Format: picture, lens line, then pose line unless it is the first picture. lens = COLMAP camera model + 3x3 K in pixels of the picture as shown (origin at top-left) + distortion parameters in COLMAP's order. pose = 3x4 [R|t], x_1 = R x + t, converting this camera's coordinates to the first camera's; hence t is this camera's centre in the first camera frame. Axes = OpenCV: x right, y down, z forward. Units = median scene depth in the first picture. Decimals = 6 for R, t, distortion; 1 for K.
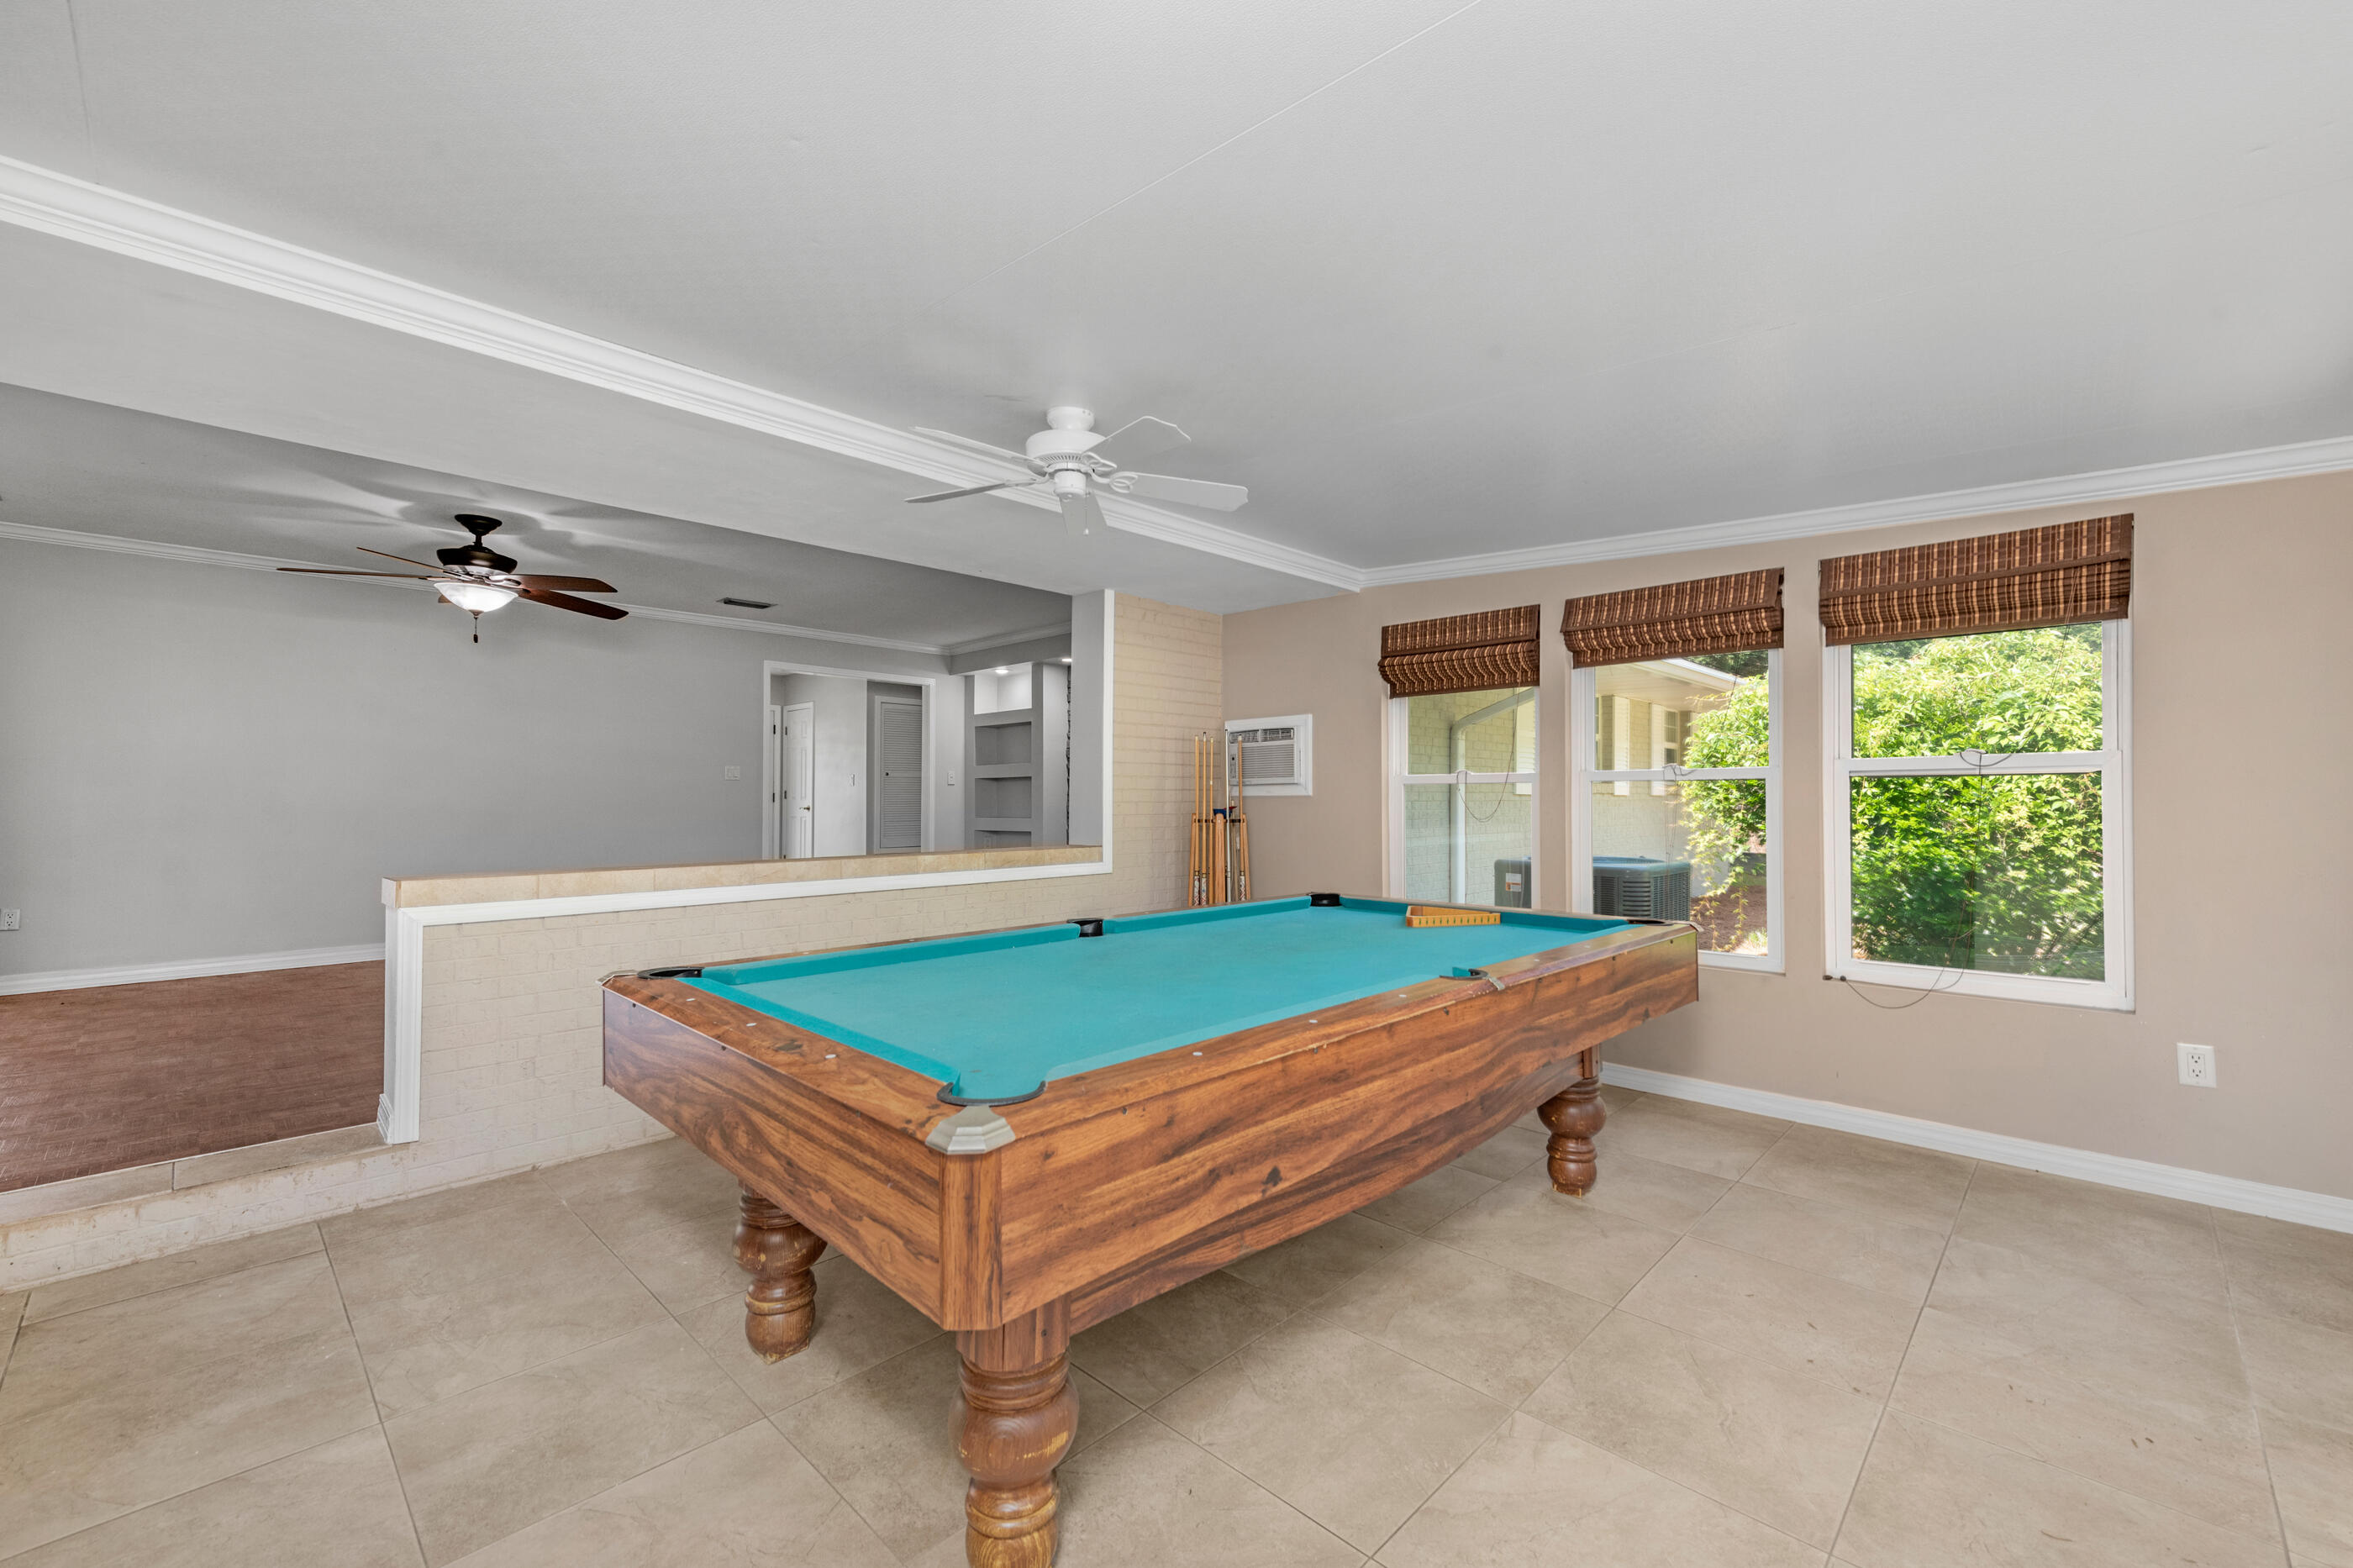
lens RADIAL K [[947.0, 0, 1172.2], [0, 947.0, 793.1], [0, 0, 1]] dist [0.011854, -0.000387]
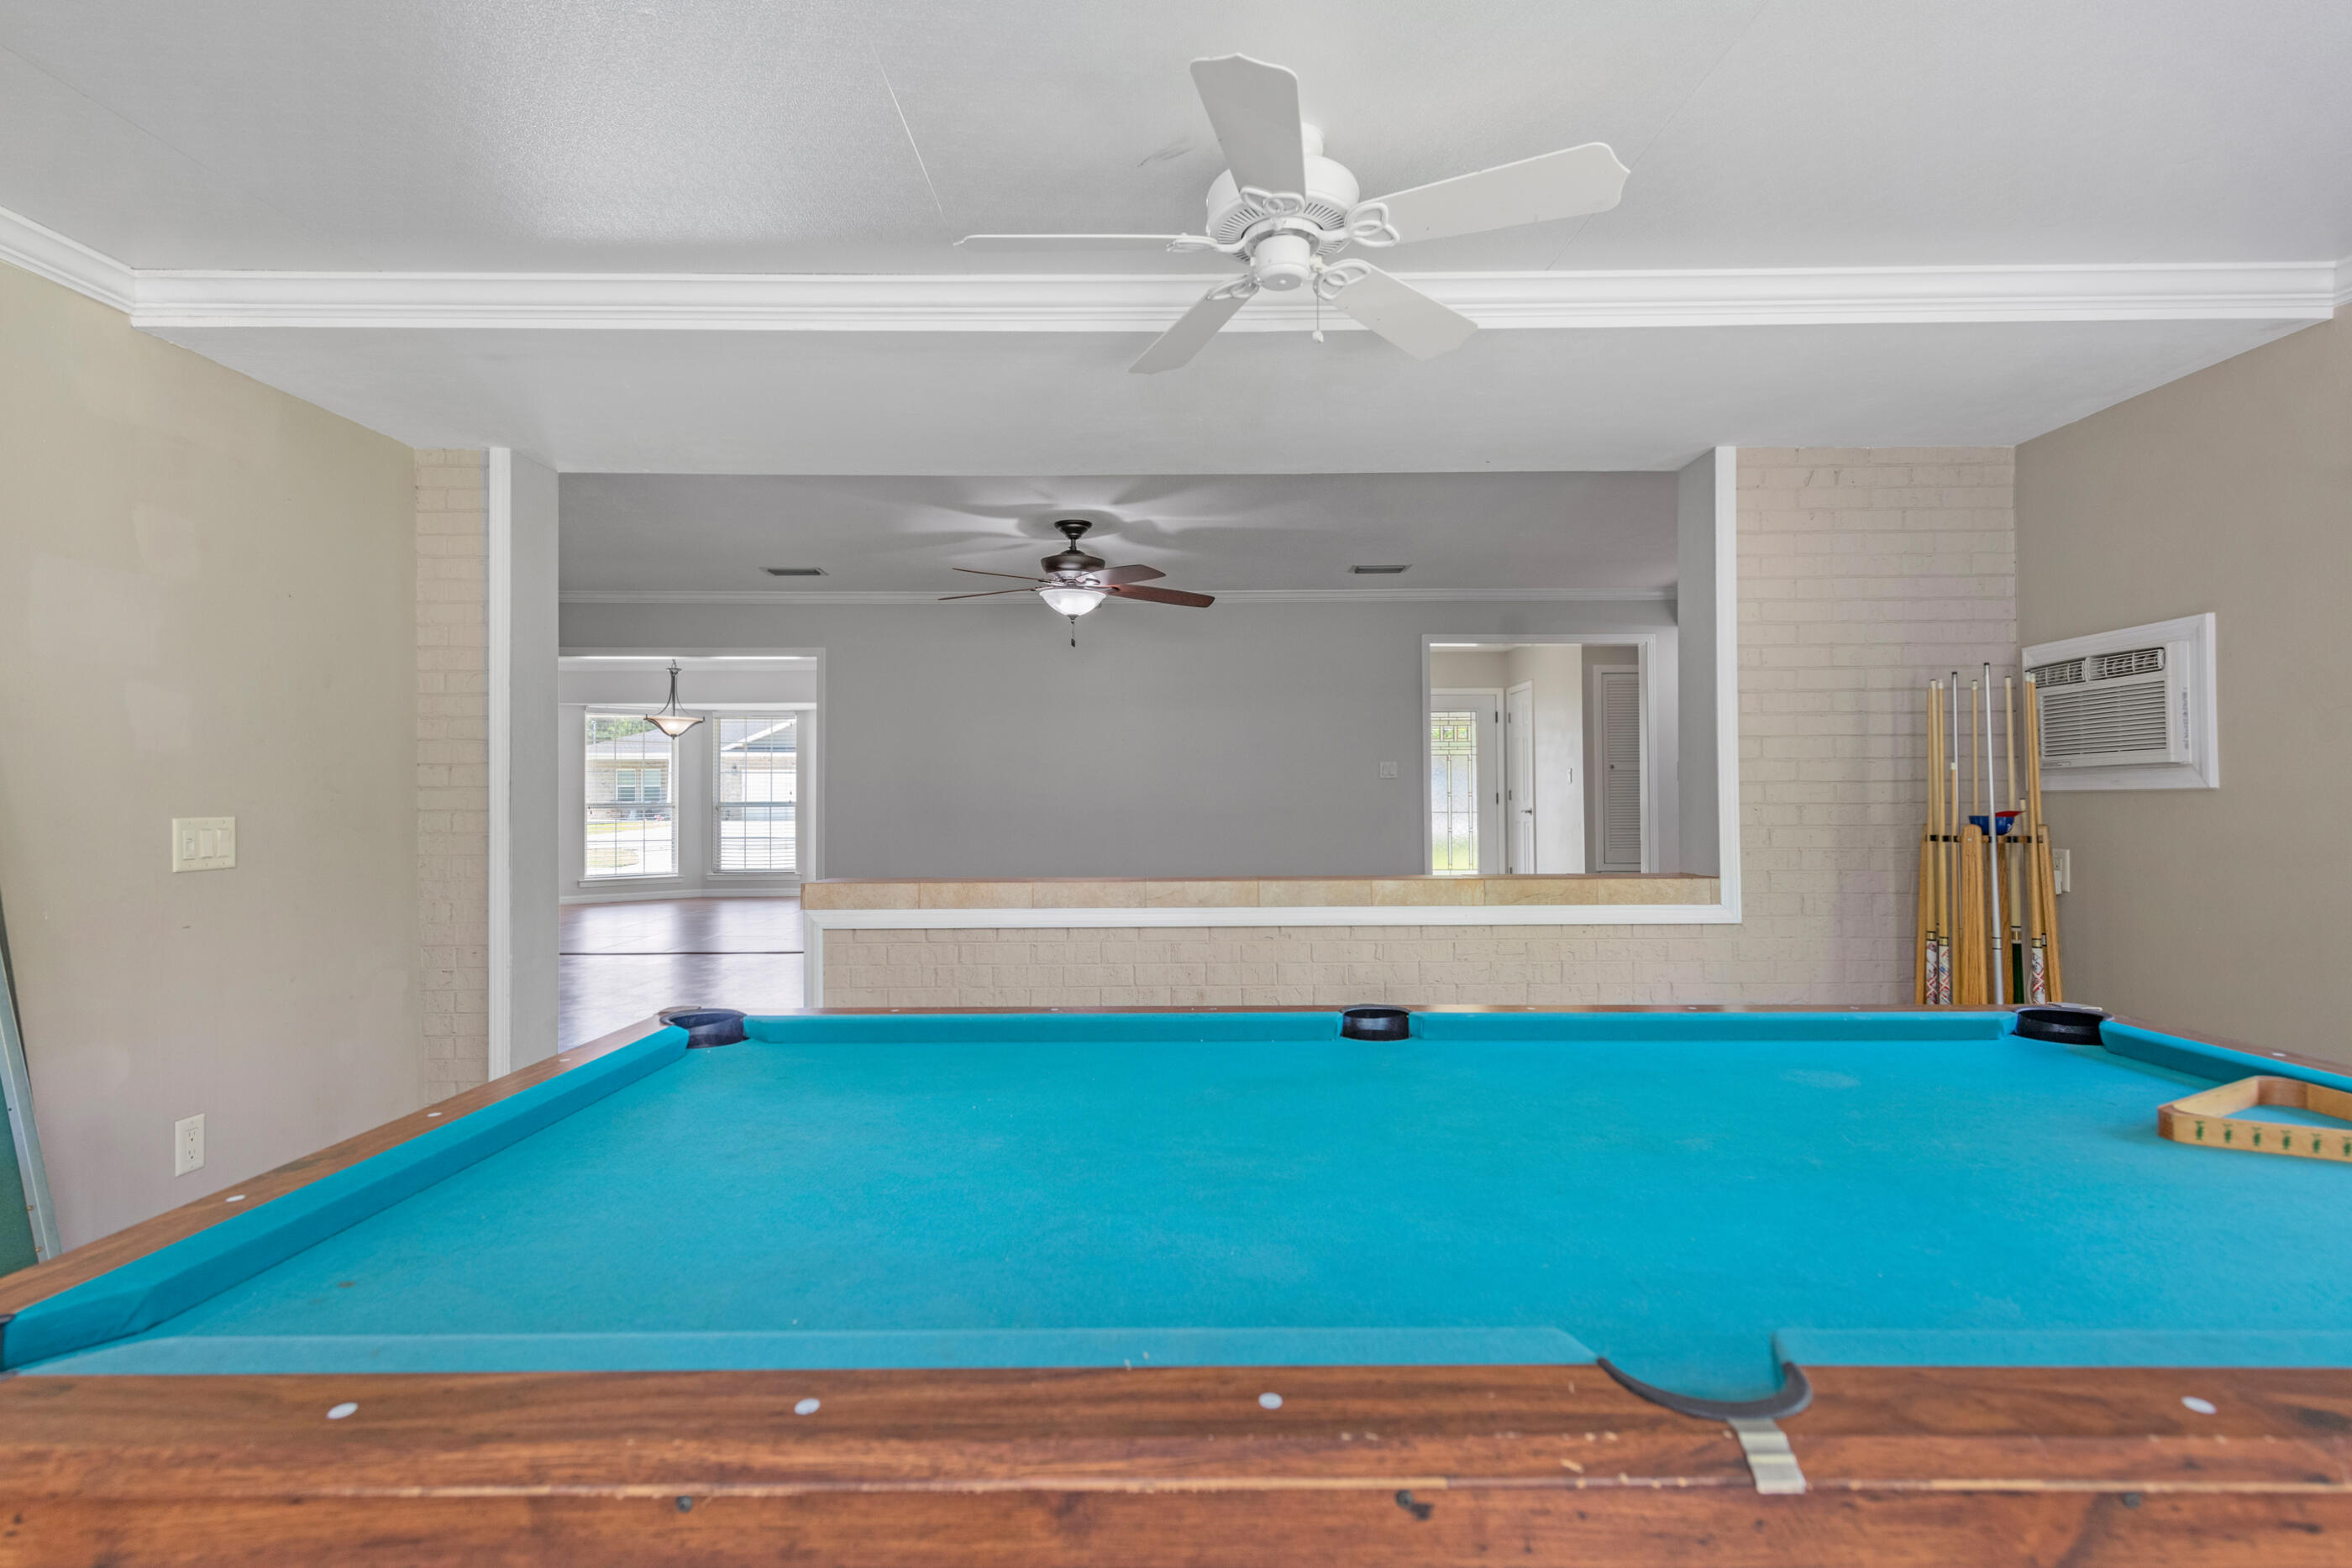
lens RADIAL K [[1113.6, 0, 1175.4], [0, 1113.6, 773.9], [0, 0, 1]] dist [0.012690, -0.000332]
pose [[0.706128, -0.021229, -0.707766, 0.175696], [0.008257, 0.999729, -0.021749, 0.003187], [0.708036, 0.009514, 0.706112, 0.251337]]
